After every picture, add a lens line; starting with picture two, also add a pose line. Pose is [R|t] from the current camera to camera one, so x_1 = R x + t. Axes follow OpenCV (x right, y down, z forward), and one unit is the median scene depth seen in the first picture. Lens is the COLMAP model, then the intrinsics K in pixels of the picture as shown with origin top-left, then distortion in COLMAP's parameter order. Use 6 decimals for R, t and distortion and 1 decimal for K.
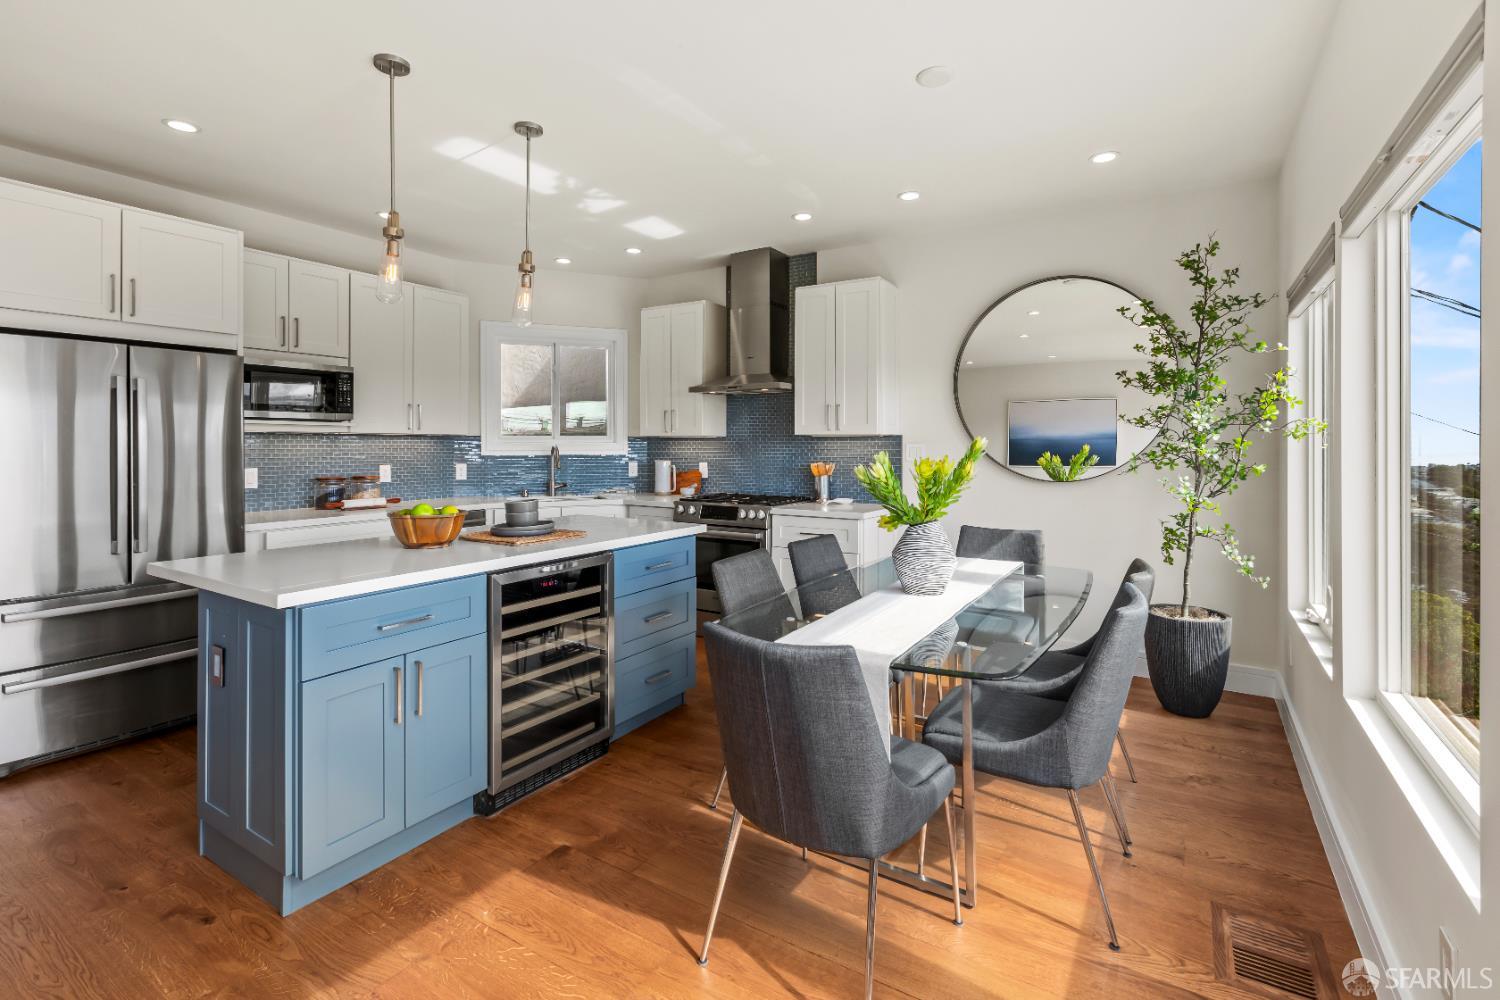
lens RADIAL K [[676.7, 0, 752.0], [0, 676.7, 441.4], [0, 0, 1]] dist [0.002955, 0.000390]
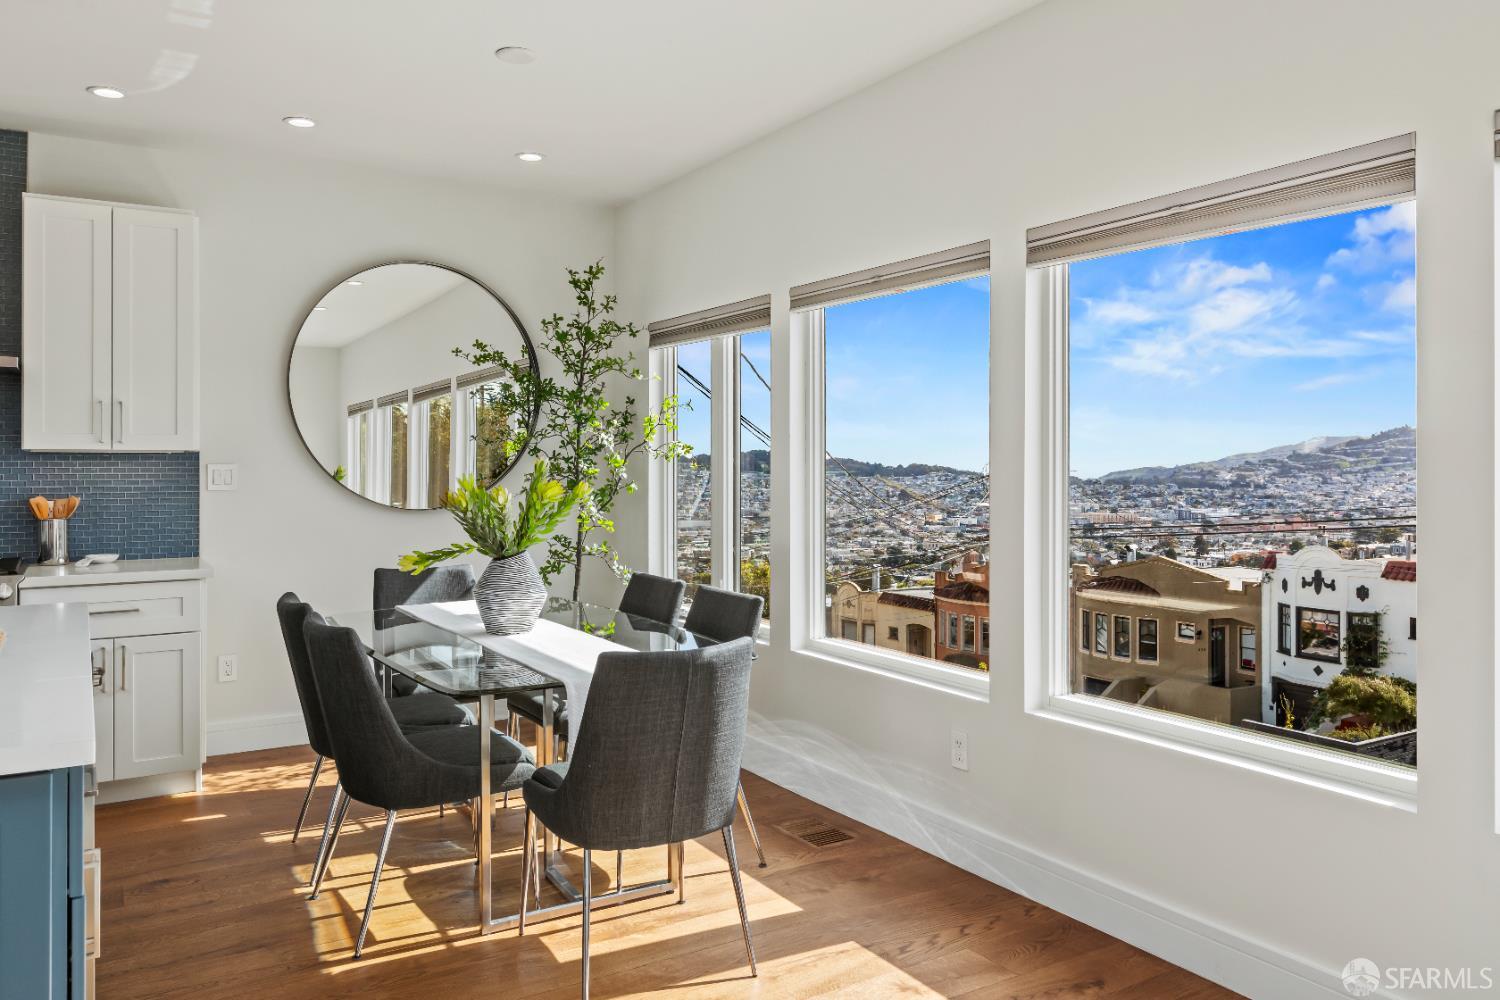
lens RADIAL K [[1093.7, 0, 710.8], [0, 1093.7, 459.0], [0, 0, 1]] dist [0.013650, 0.001158]
pose [[0.475499, 0.000065, 0.879716, -0.502644], [-0.002197, 0.999997, 0.001113, -0.004164], [-0.879713, -0.002462, 0.475498, 0.046670]]
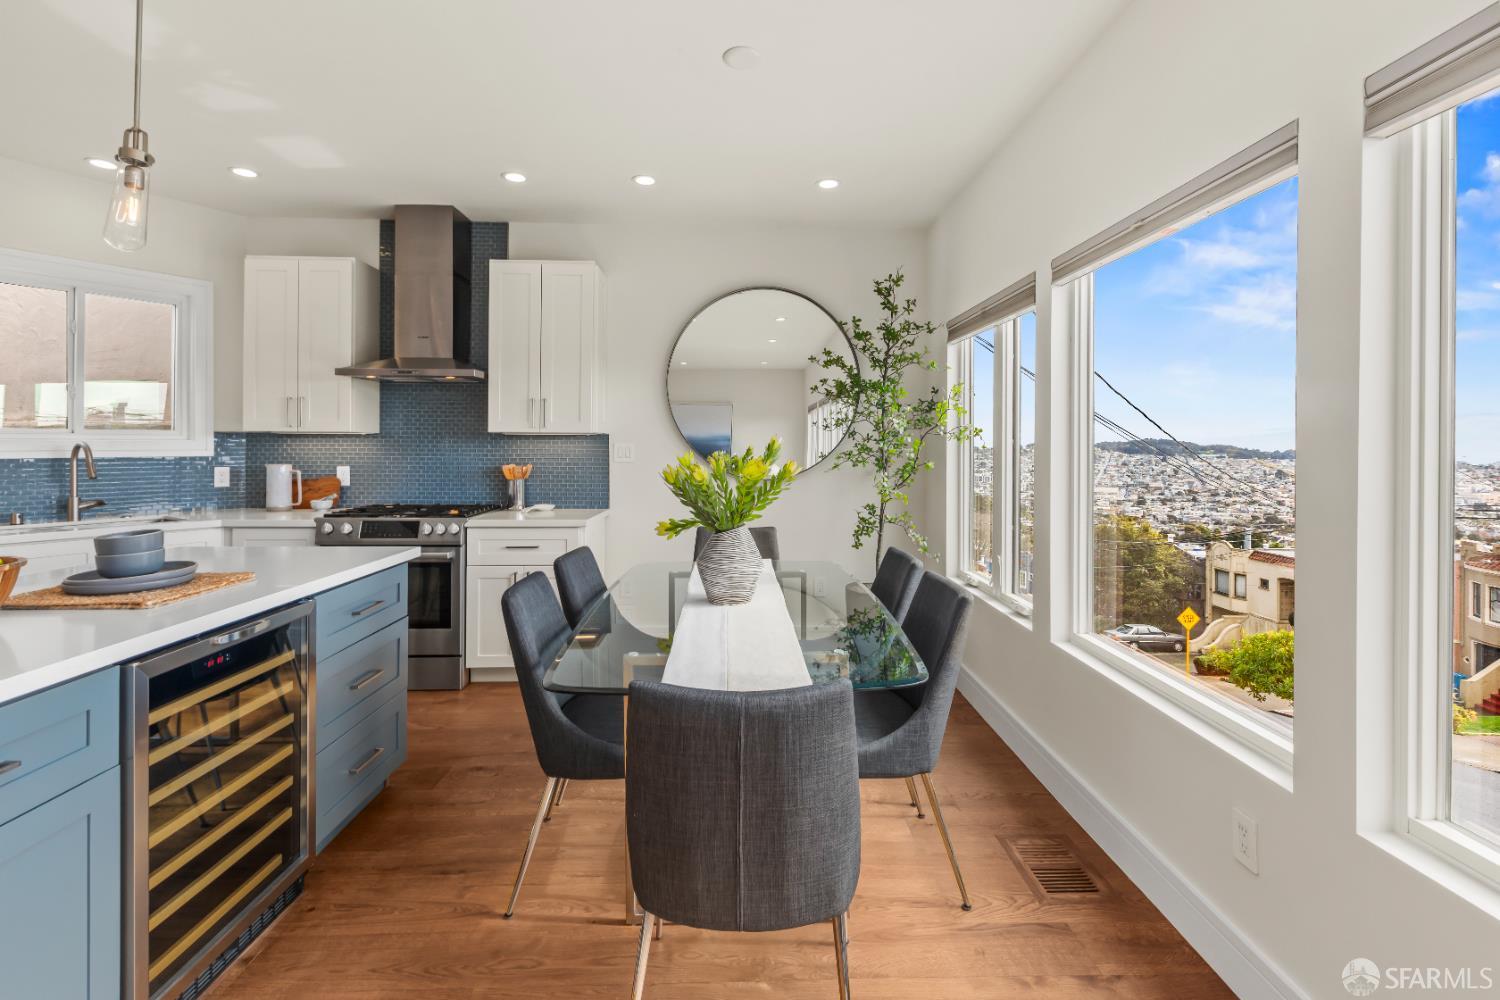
lens RADIAL K [[676.7, 0, 752.0], [0, 676.7, 441.4], [0, 0, 1]] dist [0.002955, 0.000390]
pose [[0.832247, 0.005614, 0.554377, -0.138721], [-0.006386, 0.999979, -0.000539, 0.000221], [-0.554369, -0.003092, 0.832265, 0.111794]]
